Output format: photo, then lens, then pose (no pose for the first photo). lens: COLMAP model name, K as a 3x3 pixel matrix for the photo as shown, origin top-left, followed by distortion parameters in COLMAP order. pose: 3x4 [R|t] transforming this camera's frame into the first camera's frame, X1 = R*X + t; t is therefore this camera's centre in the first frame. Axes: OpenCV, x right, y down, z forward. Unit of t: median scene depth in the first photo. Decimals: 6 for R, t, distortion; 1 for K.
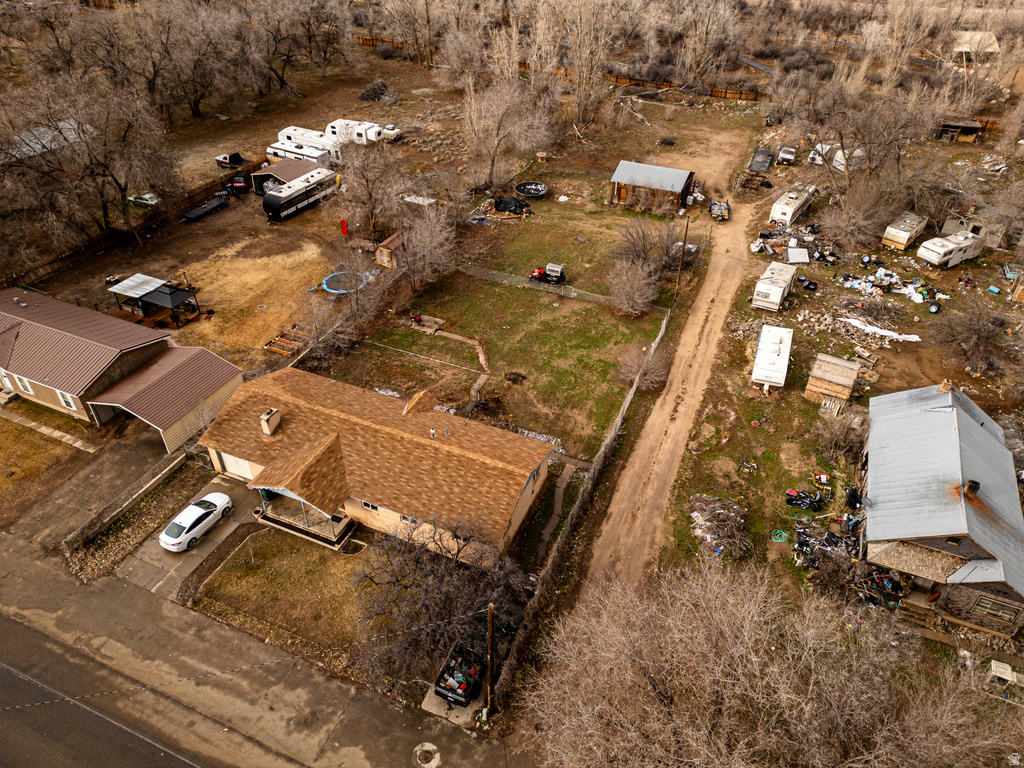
lens RADIAL K [[708.4, 0, 512.0], [0, 708.4, 384.0], [0, 0, 1]] dist [0.091251, -0.087521]
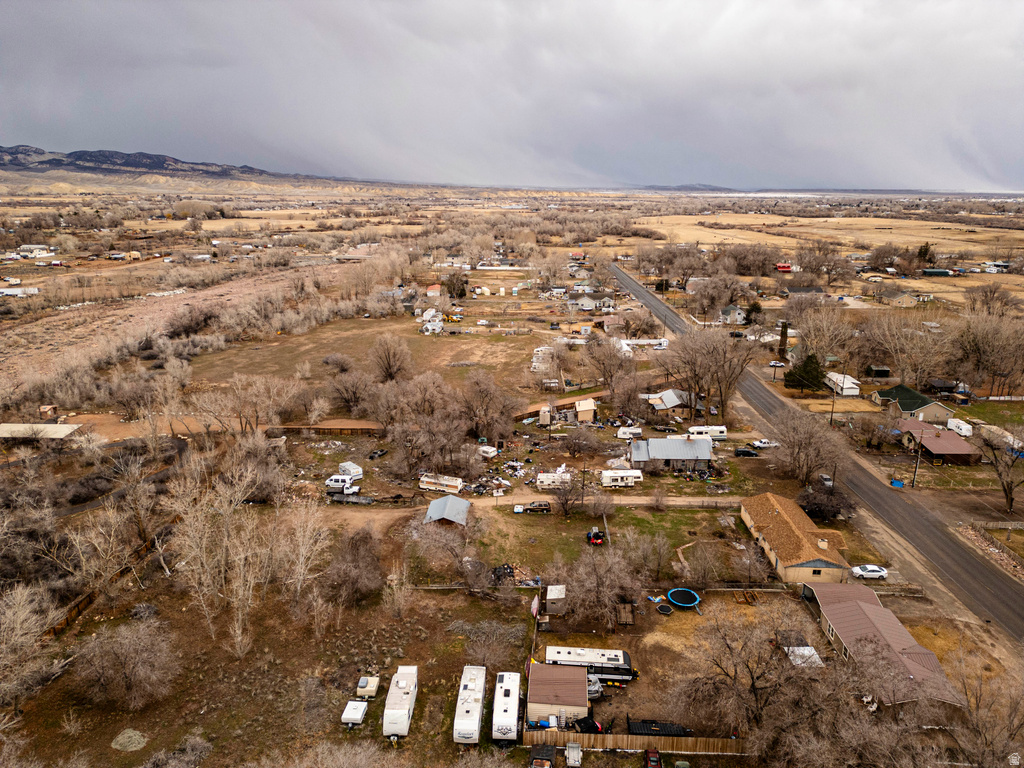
lens RADIAL K [[708.4, 0, 512.0], [0, 708.4, 384.0], [0, 0, 1]] dist [0.091251, -0.087521]
pose [[-0.385626, -0.260018, 0.885259, -1.307306], [0.553223, 0.702702, 0.447386, -1.319166], [-0.738401, 0.662269, -0.127132, 1.200848]]
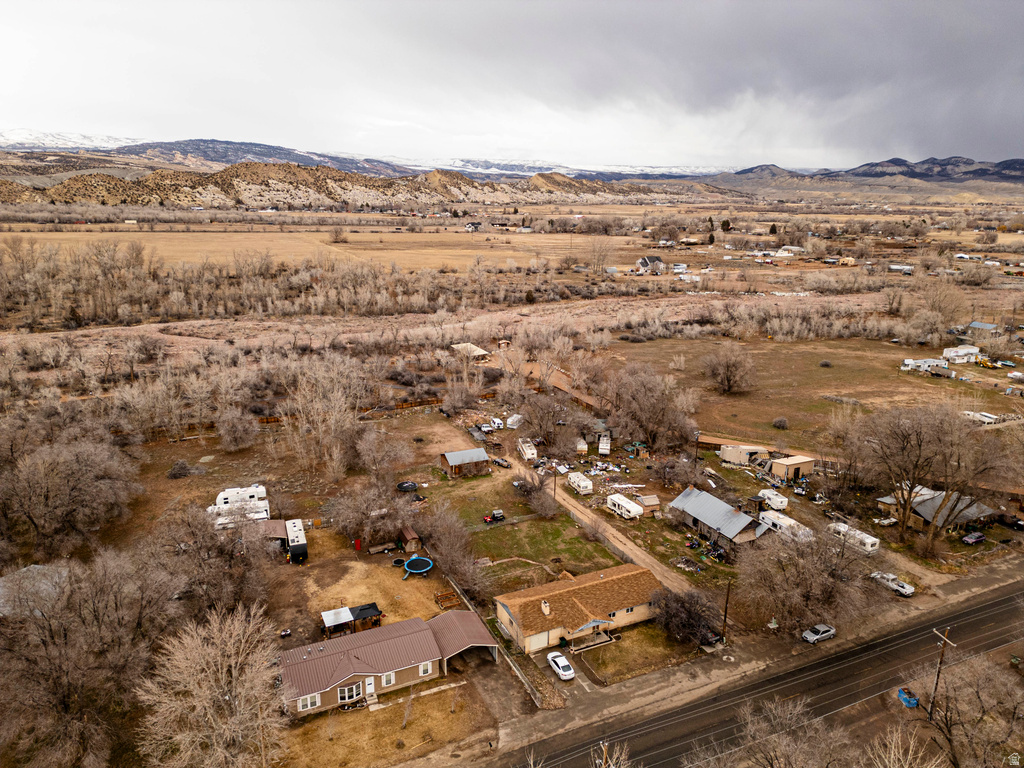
lens RADIAL K [[708.4, 0, 512.0], [0, 708.4, 384.0], [0, 0, 1]] dist [0.091251, -0.087521]
pose [[0.655830, -0.204249, 0.726753, -1.208966], [0.455577, 0.874717, -0.165285, -0.143232], [-0.601944, 0.439491, 0.666717, -0.360516]]
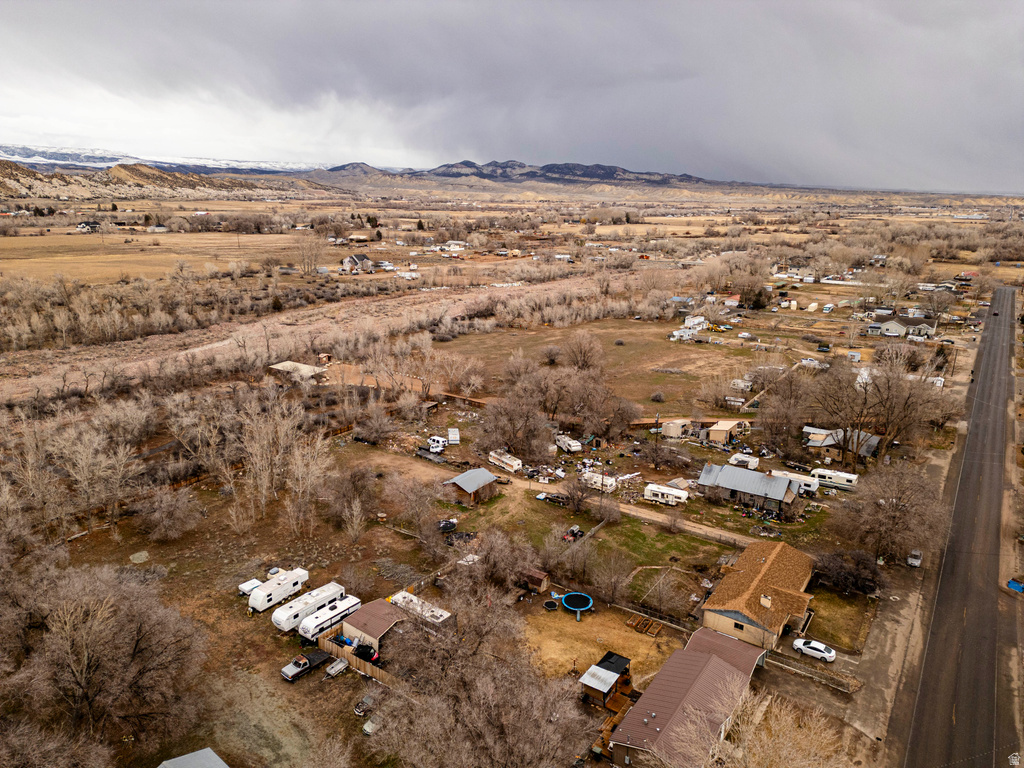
lens RADIAL K [[708.4, 0, 512.0], [0, 708.4, 384.0], [0, 0, 1]] dist [0.091251, -0.087521]
pose [[0.177636, -0.268529, 0.946751, -1.556632], [0.589663, 0.799267, 0.116061, -0.763257], [-0.787872, 0.537648, 0.300320, 0.458587]]
